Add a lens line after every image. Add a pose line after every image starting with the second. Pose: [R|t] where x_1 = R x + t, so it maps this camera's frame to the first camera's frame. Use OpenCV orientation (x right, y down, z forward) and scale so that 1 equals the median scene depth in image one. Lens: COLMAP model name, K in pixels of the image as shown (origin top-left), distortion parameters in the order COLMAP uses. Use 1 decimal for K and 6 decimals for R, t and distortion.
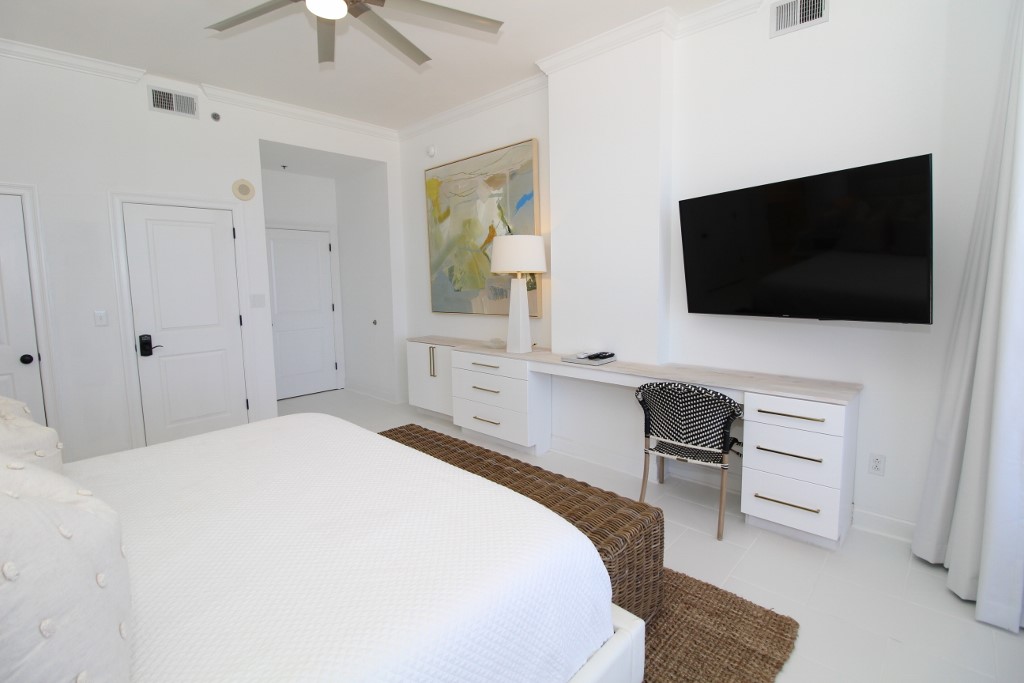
lens RADIAL K [[476.5, 0, 511.0], [0, 476.5, 339.1], [0, 0, 1]] dist [-0.015001, -0.004740]
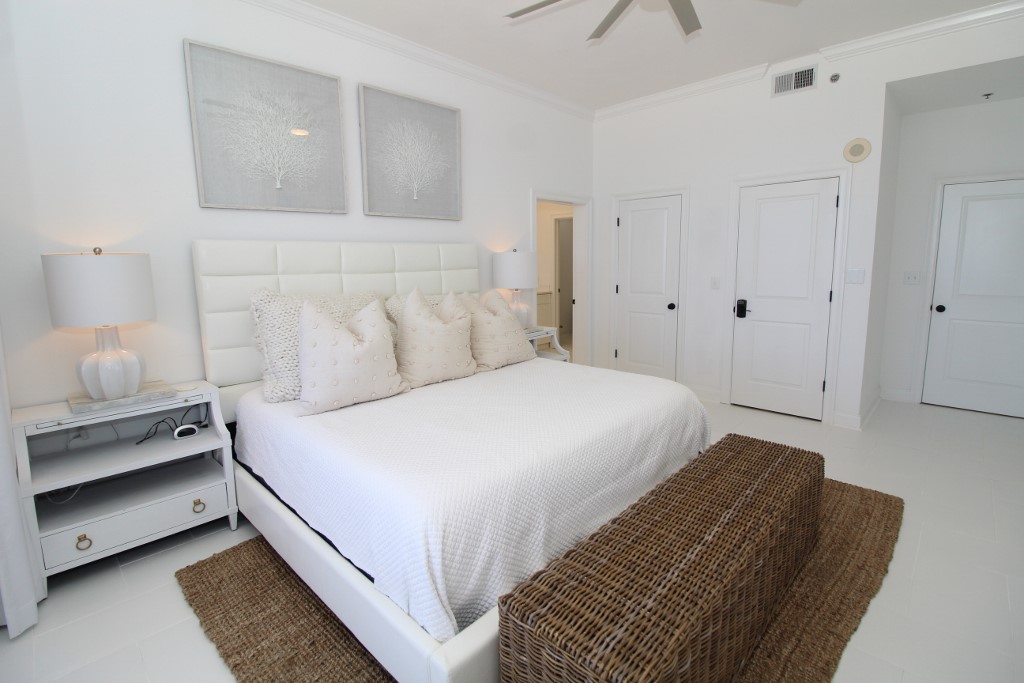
lens RADIAL K [[476.5, 0, 510.5], [0, 476.5, 338.5], [0, 0, 1]] dist [-0.015001, -0.004740]
pose [[-0.033494, 0.178868, -0.983303, 0.421754], [-0.113315, 0.976831, 0.181551, -0.062833], [0.992994, 0.117504, -0.012450, 0.443820]]
